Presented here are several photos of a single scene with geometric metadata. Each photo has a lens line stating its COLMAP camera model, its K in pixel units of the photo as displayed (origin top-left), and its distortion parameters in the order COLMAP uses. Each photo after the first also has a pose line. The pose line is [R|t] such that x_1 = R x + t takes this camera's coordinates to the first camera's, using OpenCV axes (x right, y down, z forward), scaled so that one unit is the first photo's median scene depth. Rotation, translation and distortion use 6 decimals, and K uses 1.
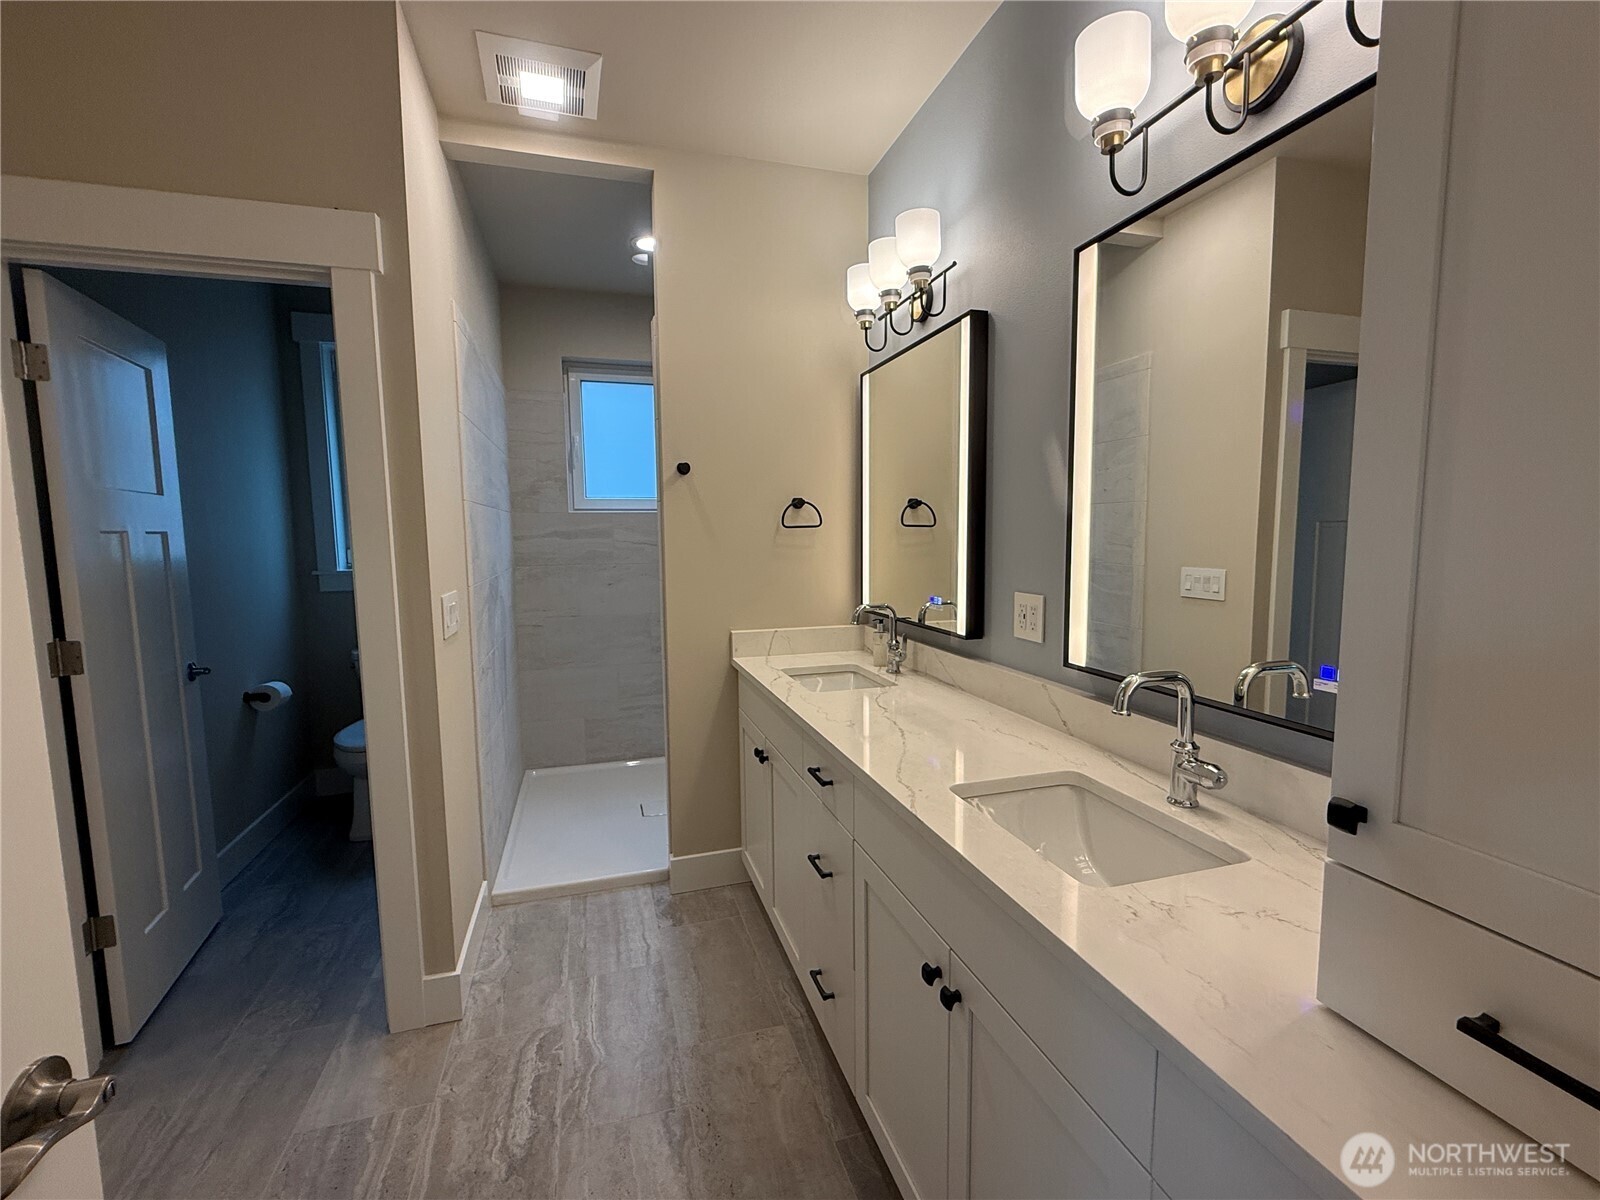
lens RADIAL K [[700.0, 0, 800.0], [0, 700.0, 600.0], [0, 0, 1]] dist [-0.000763, -0.000103]
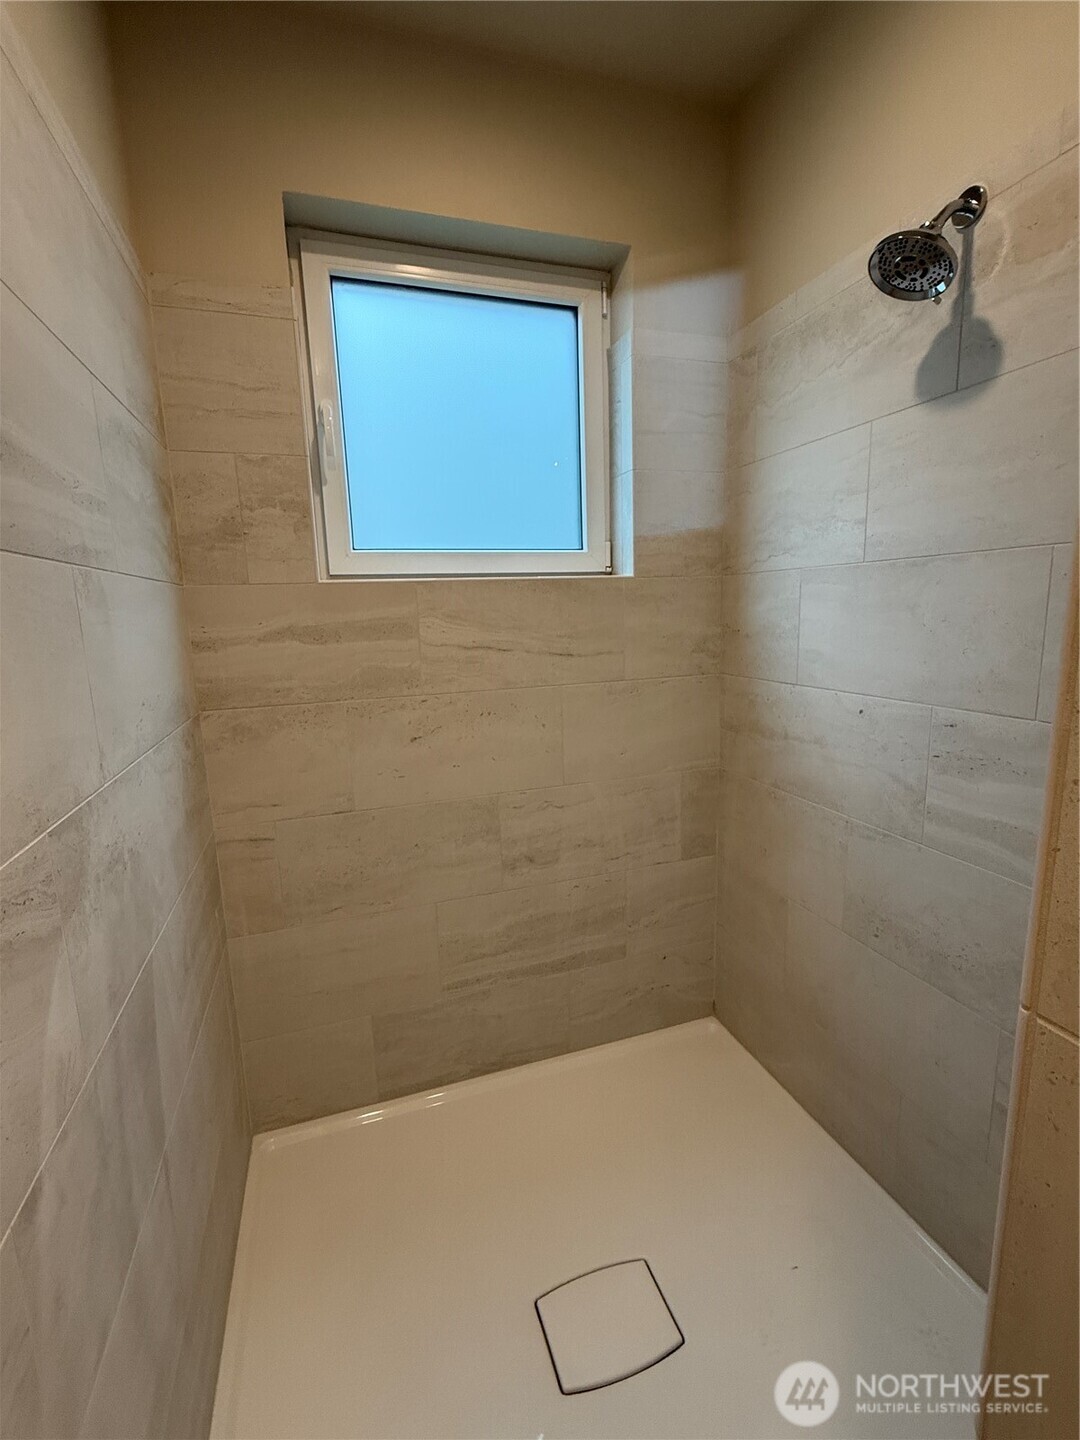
lens RADIAL K [[630.0, 0, 540.0], [0, 630.0, 720.0], [0, 0, 1]] dist [-0.000763, -0.000103]
pose [[0.999233, -0.025290, 0.029911, -0.203401], [0.023074, 0.997120, 0.072242, -0.063694], [-0.031652, -0.071496, 0.996939, 0.590164]]
